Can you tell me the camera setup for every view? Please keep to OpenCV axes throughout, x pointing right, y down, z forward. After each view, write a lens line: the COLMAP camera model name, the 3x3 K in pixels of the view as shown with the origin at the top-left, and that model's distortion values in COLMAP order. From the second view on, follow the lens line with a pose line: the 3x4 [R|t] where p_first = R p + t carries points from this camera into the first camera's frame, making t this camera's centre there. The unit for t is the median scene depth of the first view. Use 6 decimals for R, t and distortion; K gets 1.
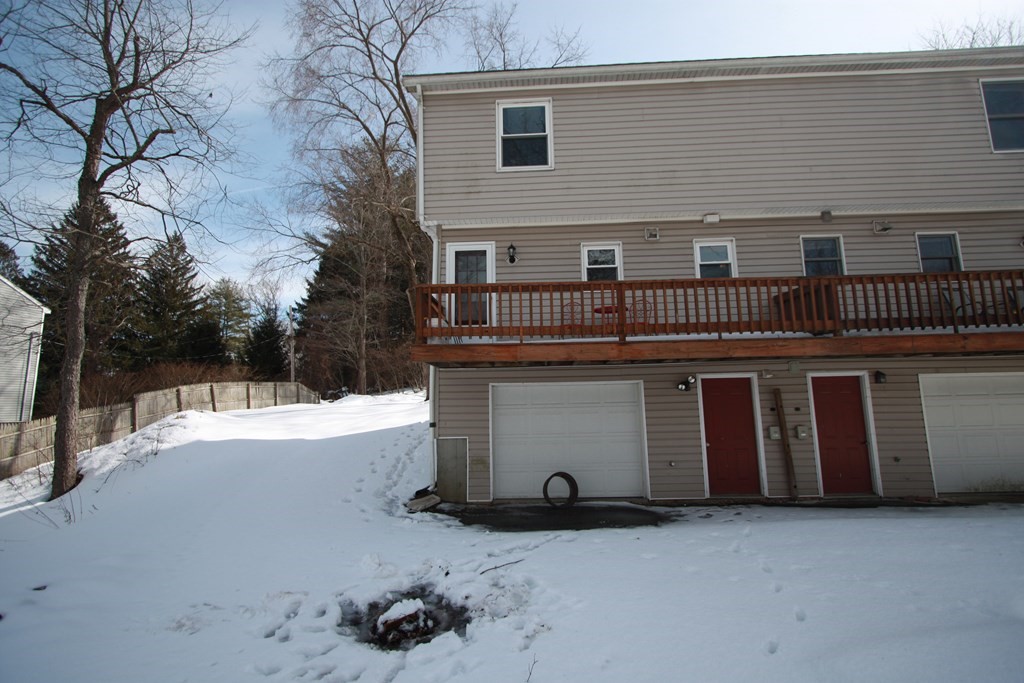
lens RADIAL K [[475.6, 0, 510.0], [0, 475.6, 342.2], [0, 0, 1]] dist [-0.014468, 0.000876]
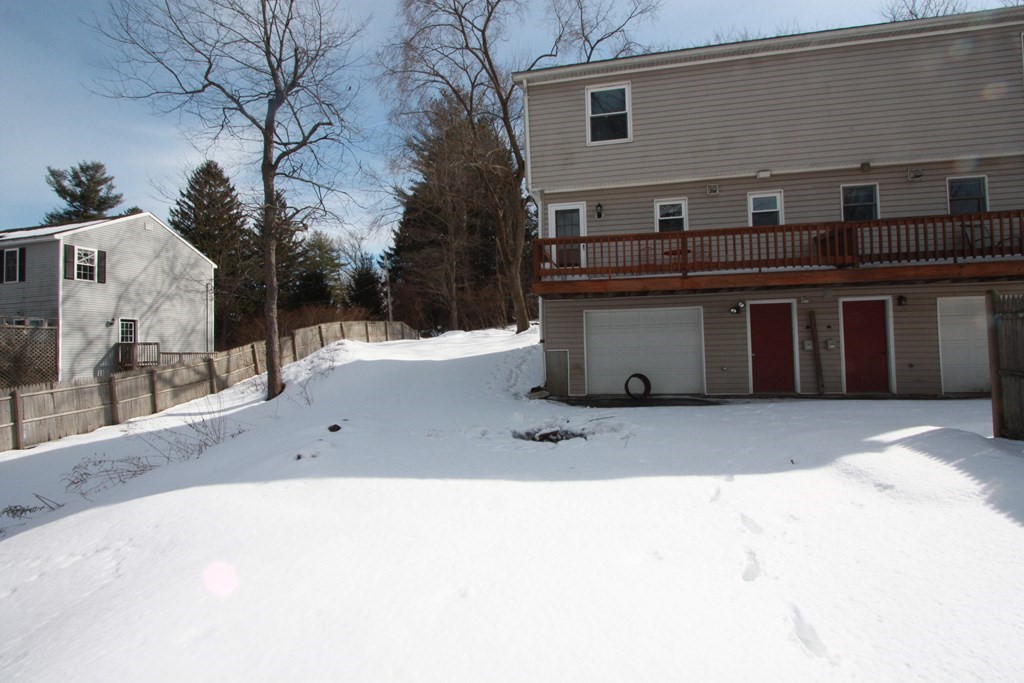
lens RADIAL K [[475.6, 0, 513.9], [0, 475.6, 335.8], [0, 0, 1]] dist [-0.014468, 0.000876]
pose [[0.990441, -0.008716, -0.137660, -0.050474], [0.023185, 0.994322, 0.103855, 0.012788], [0.135974, -0.106054, 0.985020, -0.337448]]
